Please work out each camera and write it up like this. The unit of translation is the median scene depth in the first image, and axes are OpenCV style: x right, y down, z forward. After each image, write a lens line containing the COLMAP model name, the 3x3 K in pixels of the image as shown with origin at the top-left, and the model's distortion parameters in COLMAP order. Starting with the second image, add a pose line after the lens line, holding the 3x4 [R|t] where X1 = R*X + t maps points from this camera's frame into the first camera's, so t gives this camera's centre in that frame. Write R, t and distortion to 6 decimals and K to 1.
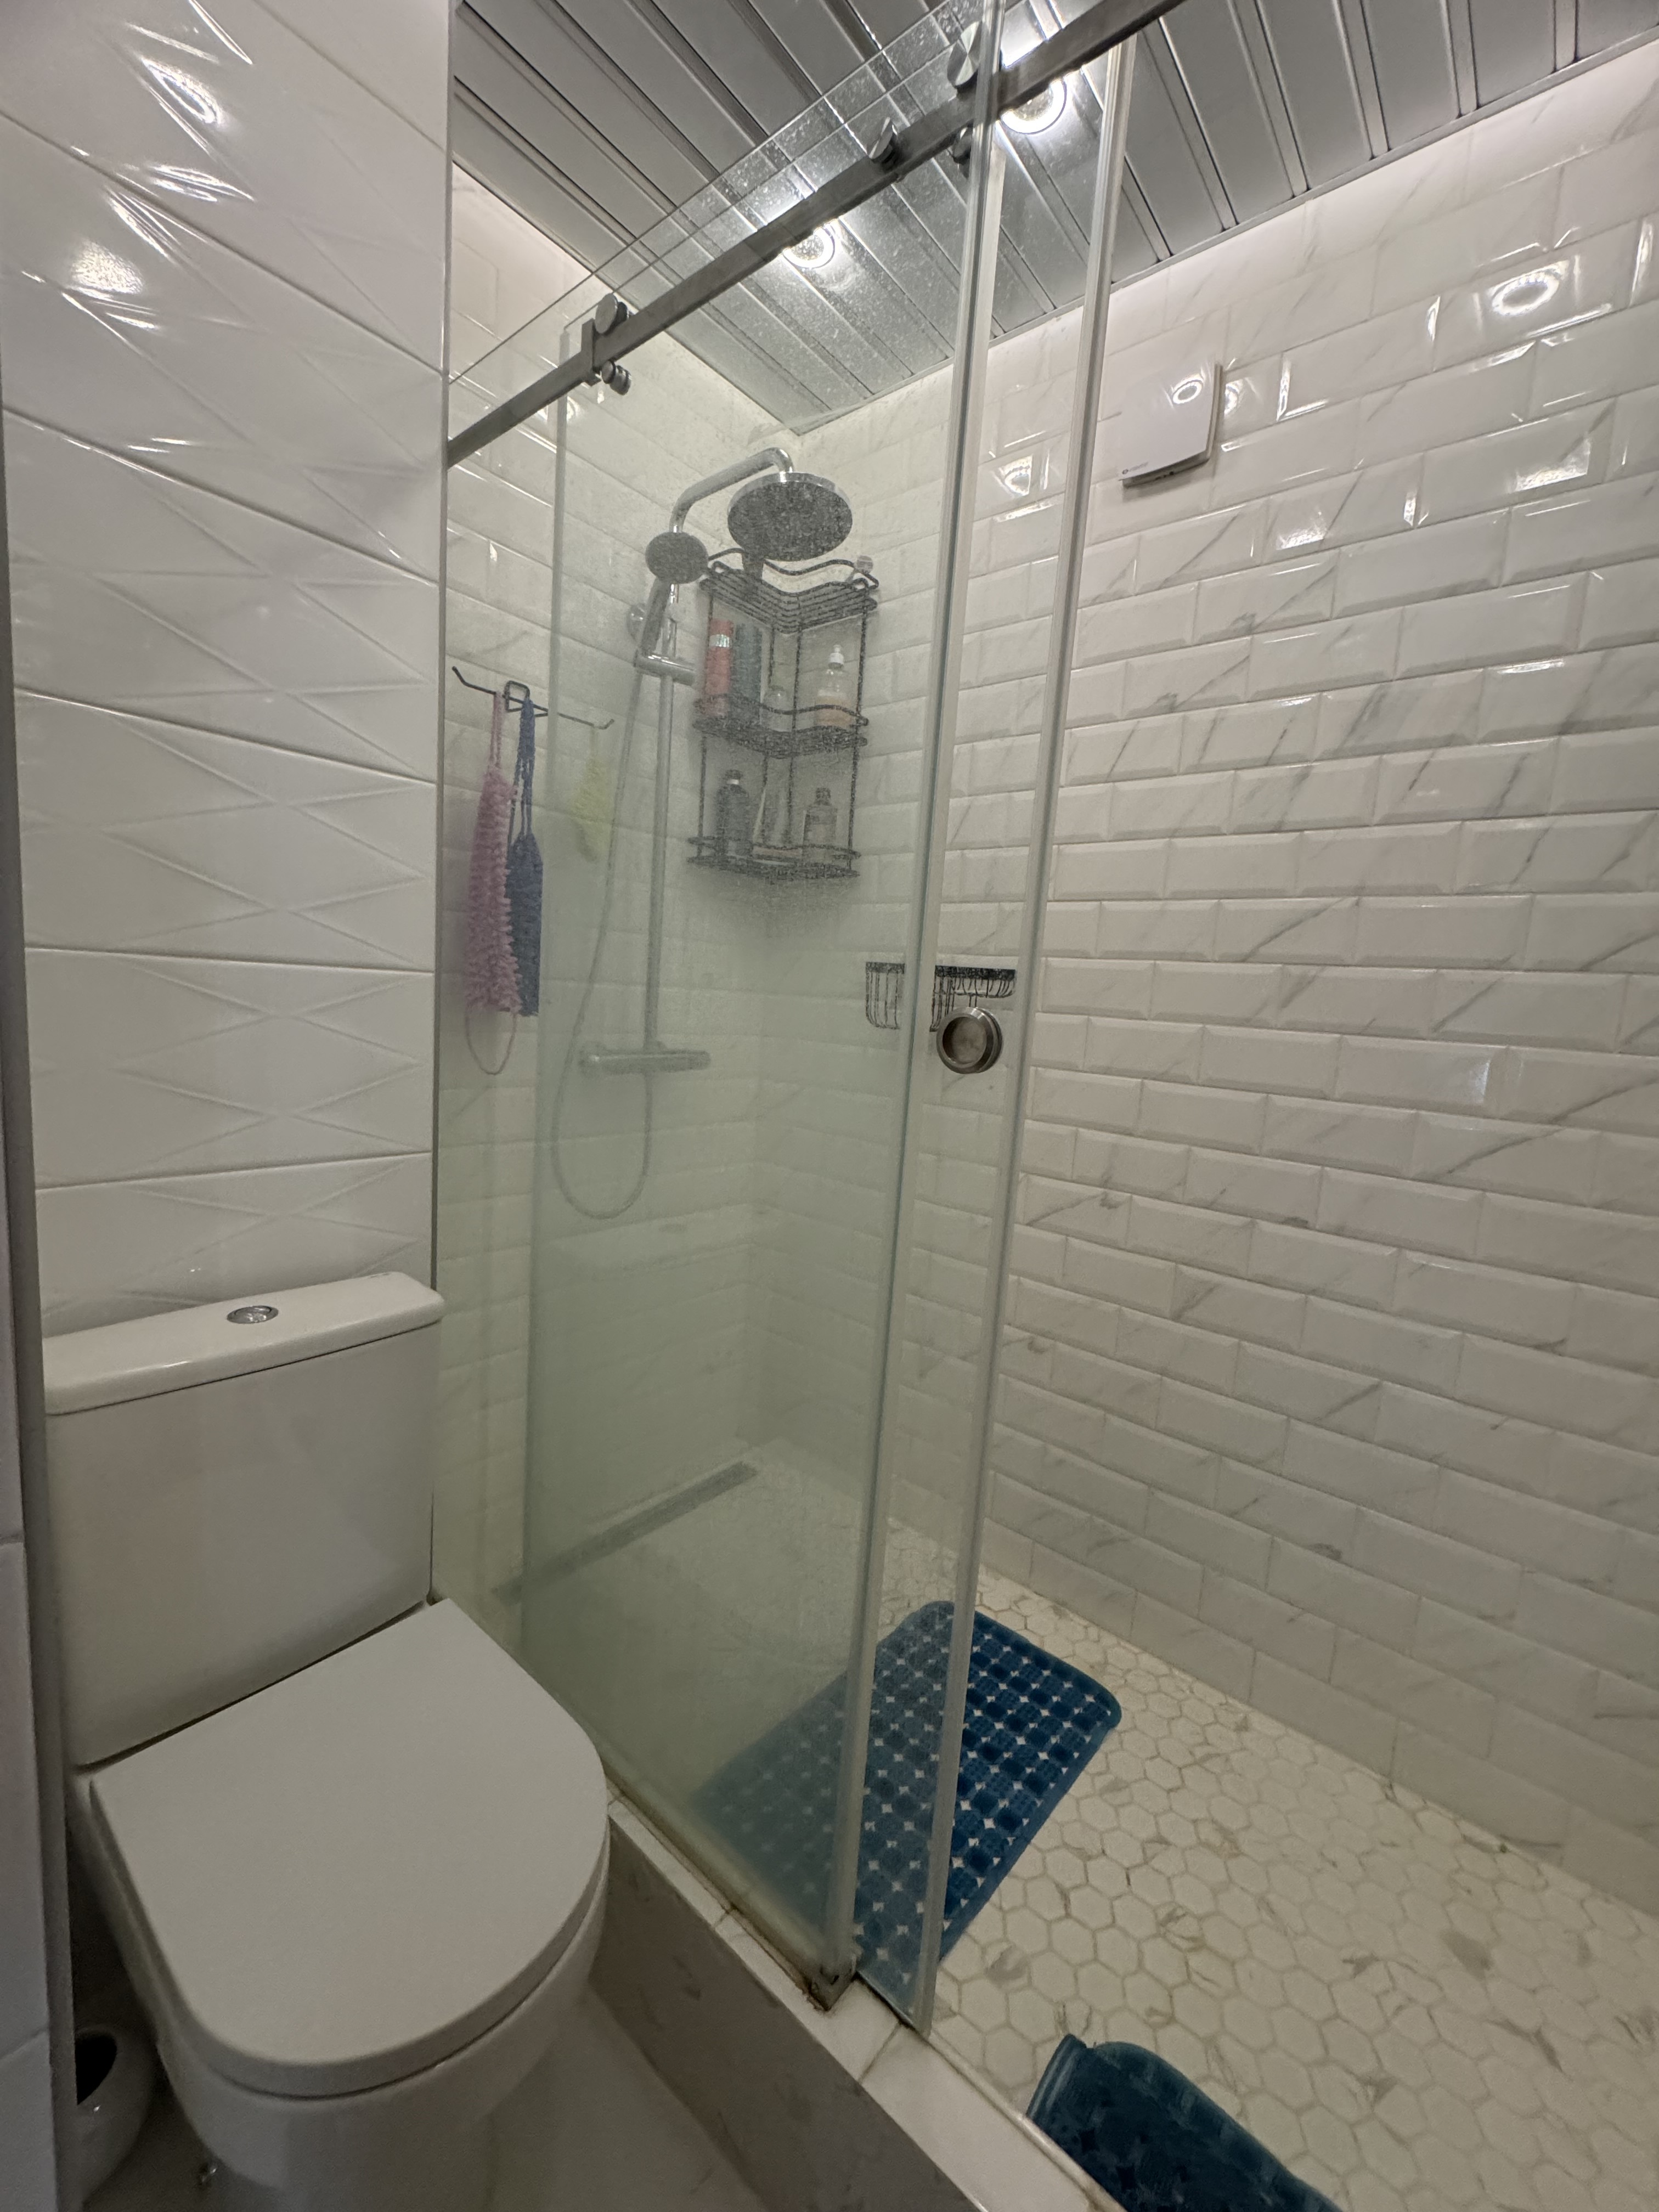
lens RADIAL K [[879.0, 0, 830.0], [0, 879.0, 1103.1], [0, 0, 1]] dist [-0.001173, -0.000182]
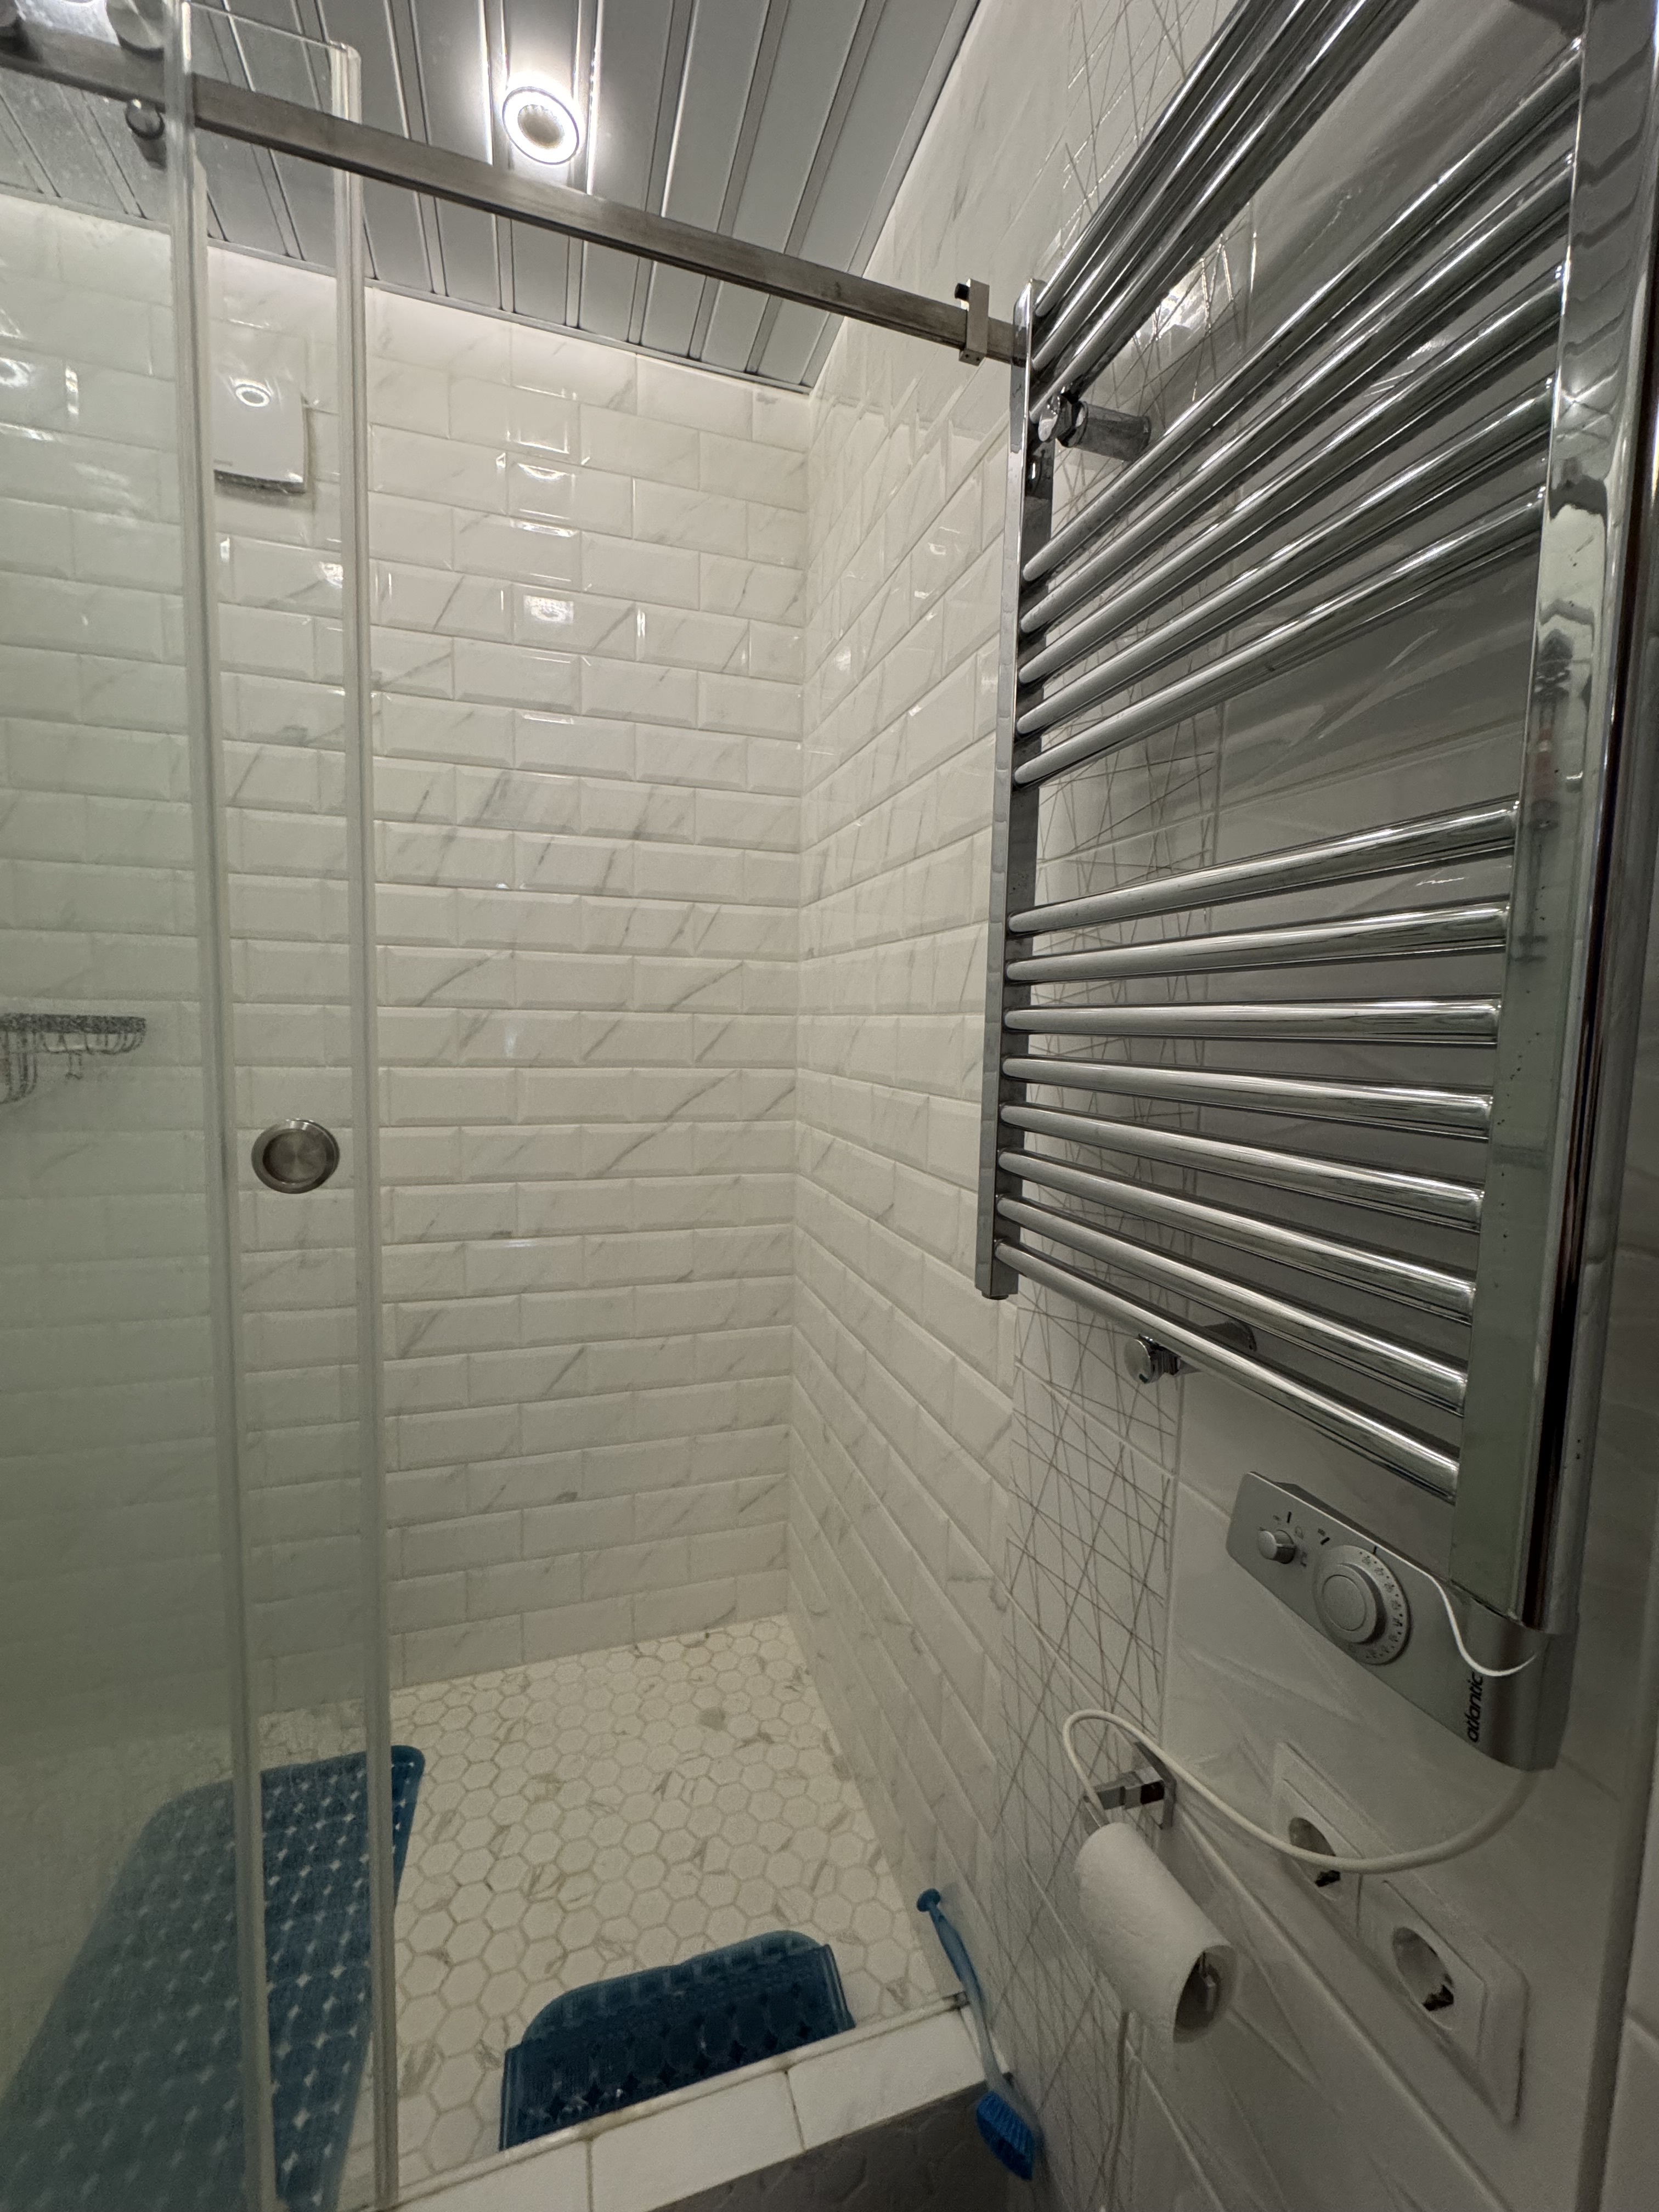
lens RADIAL K [[879.0, 0, 830.0], [0, 879.0, 1103.1], [0, 0, 1]] dist [-0.001173, -0.000182]
pose [[0.532127, -0.132555, 0.836224, -0.181563], [0.118885, 0.989581, 0.081212, -0.079841], [-0.838276, 0.056199, 0.542342, 0.023577]]
